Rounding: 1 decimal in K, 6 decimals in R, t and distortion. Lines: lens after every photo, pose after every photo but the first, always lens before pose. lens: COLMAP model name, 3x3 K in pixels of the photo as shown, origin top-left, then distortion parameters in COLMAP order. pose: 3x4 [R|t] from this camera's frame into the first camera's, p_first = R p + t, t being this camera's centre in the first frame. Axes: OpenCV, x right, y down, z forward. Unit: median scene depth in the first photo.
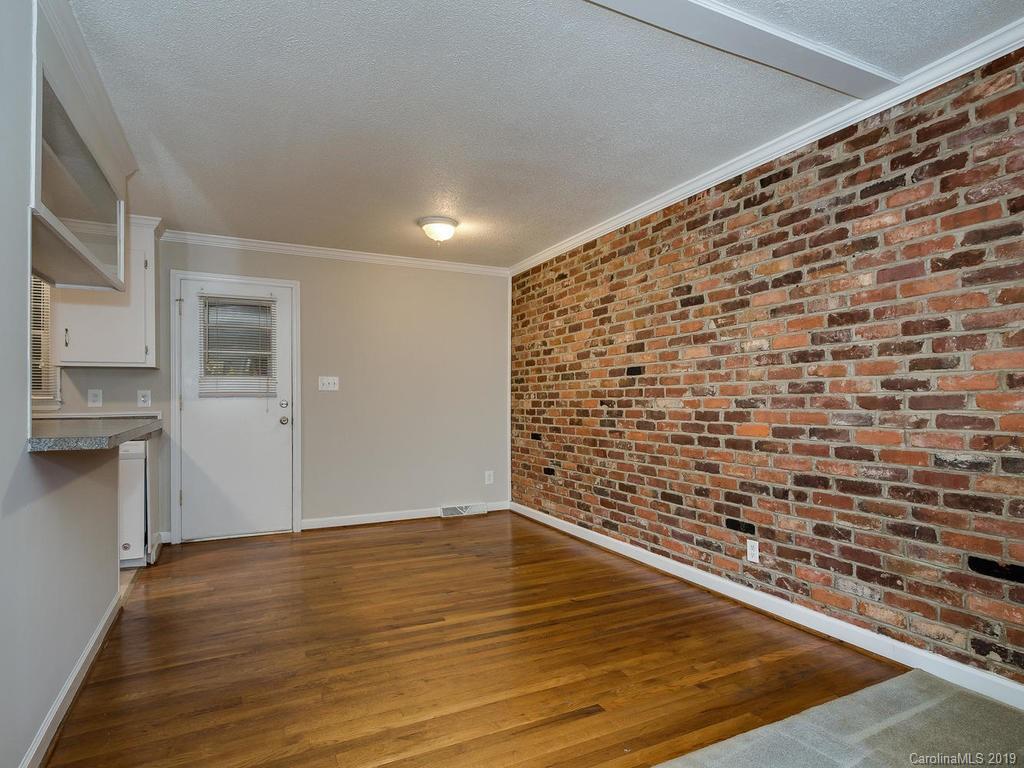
lens RADIAL K [[557.6, 0, 490.7], [0, 557.6, 395.9], [0, 0, 1]] dist [-0.002870, -0.001313]
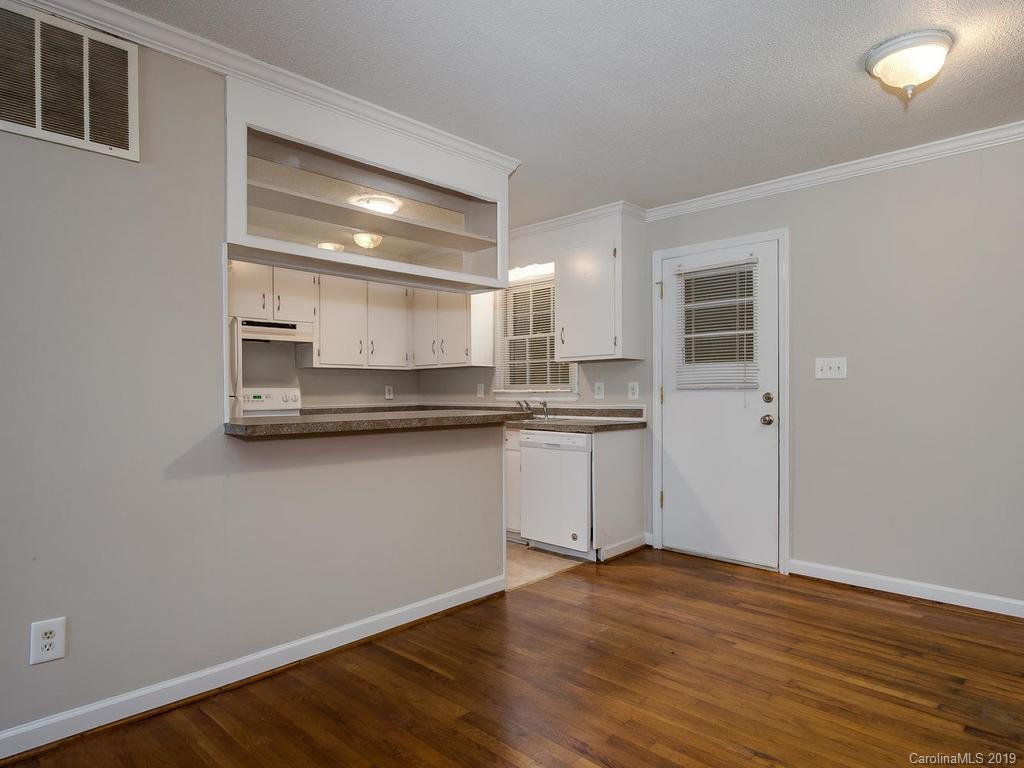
lens RADIAL K [[599.5, 0, 521.0], [0, 599.5, 394.8], [0, 0, 1]] dist [-0.002923, 0.000733]
pose [[0.370449, 0.004800, -0.928840, 0.705366], [0.007540, 0.999938, 0.008174, 0.003284], [0.928822, -0.010031, 0.370390, 1.107294]]
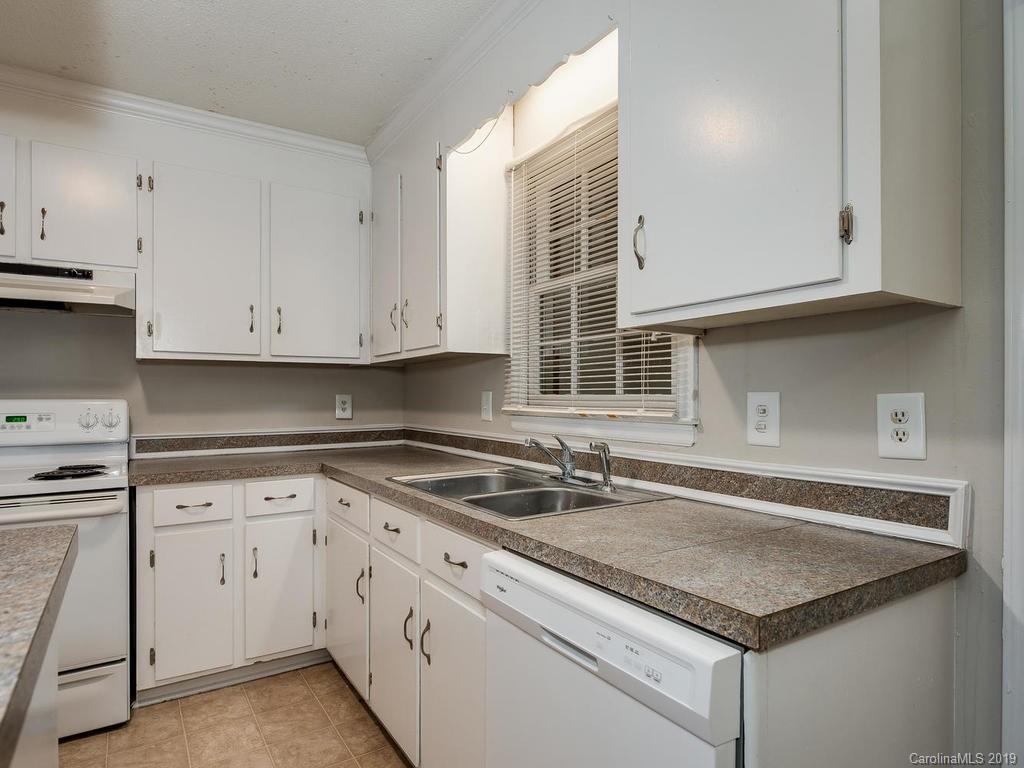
lens RADIAL K [[599.5, 0, 506.8], [0, 599.5, 392.1], [0, 0, 1]] dist [-0.002923, 0.000733]
pose [[0.135457, -0.002856, -0.990779, -0.934841], [0.003965, 0.999989, -0.002341, -0.028083], [0.990775, -0.003611, 0.135467, 1.988854]]
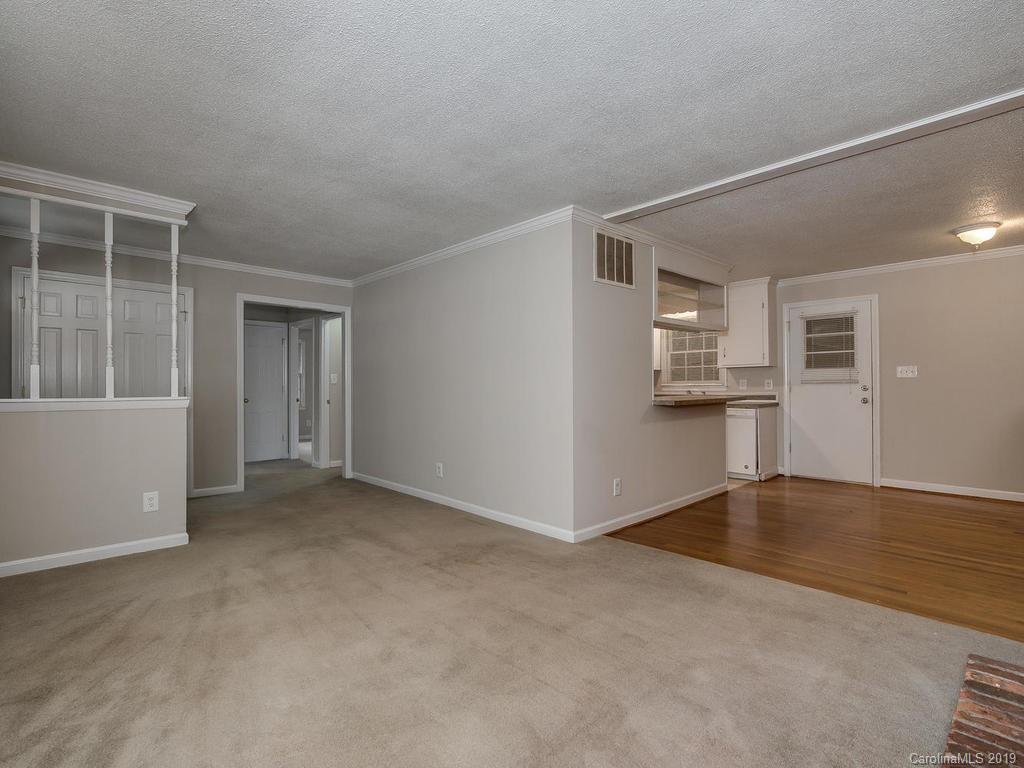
lens RADIAL K [[490.2, 0, 505.8], [0, 490.2, 383.3], [0, 0, 1]] dist [0.011151, -0.000416]
pose [[0.310299, -0.004779, -0.950627, 1.354156], [0.011418, 0.999934, -0.001300, -0.015887], [0.950571, -0.010451, 0.310333, -0.509791]]
